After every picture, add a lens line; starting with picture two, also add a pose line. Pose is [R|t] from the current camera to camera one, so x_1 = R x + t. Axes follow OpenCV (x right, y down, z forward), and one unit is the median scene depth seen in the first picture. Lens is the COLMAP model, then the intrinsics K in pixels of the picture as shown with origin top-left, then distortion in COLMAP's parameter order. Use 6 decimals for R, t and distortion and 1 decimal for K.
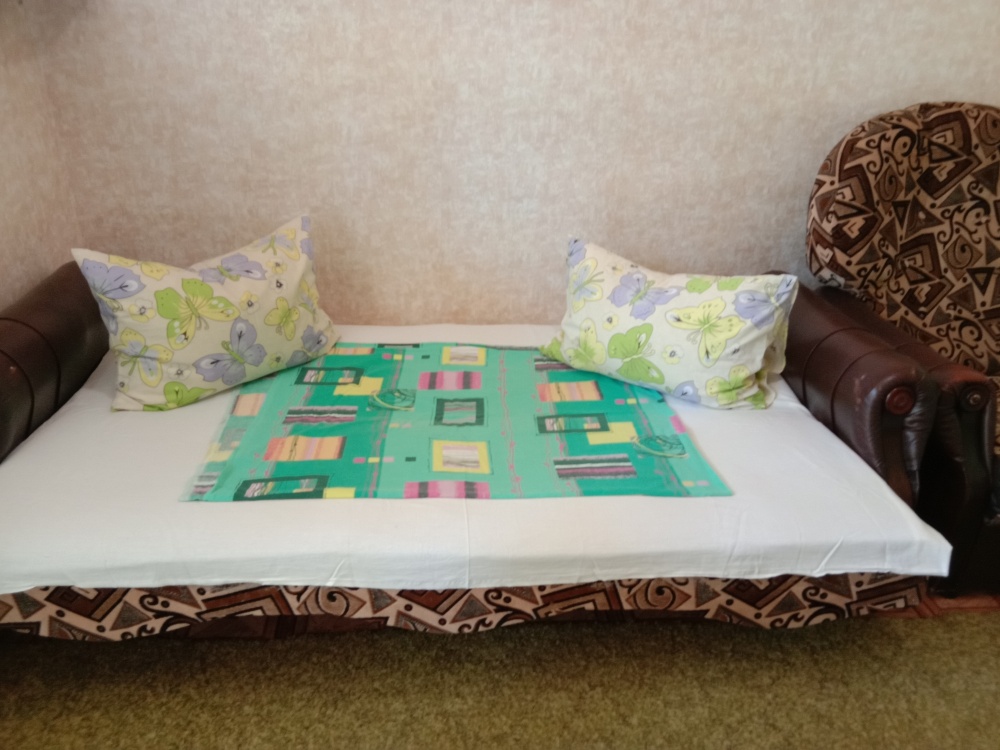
lens RADIAL K [[795.7, 0, 511.3], [0, 795.7, 389.6], [0, 0, 1]] dist [0.106080, -0.144801]
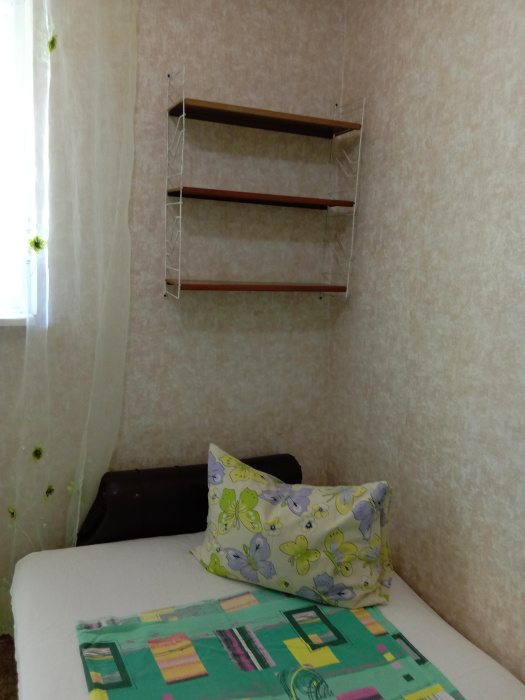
lens RADIAL K [[557.0, 0, 257.2], [0, 557.0, 351.5], [0, 0, 1]] dist [0.106080, -0.144801]
pose [[0.303563, 0.147346, -0.941349, 0.385674], [-0.432996, 0.901395, 0.001461, -0.299115], [0.848743, 0.407157, 0.337430, 0.506977]]
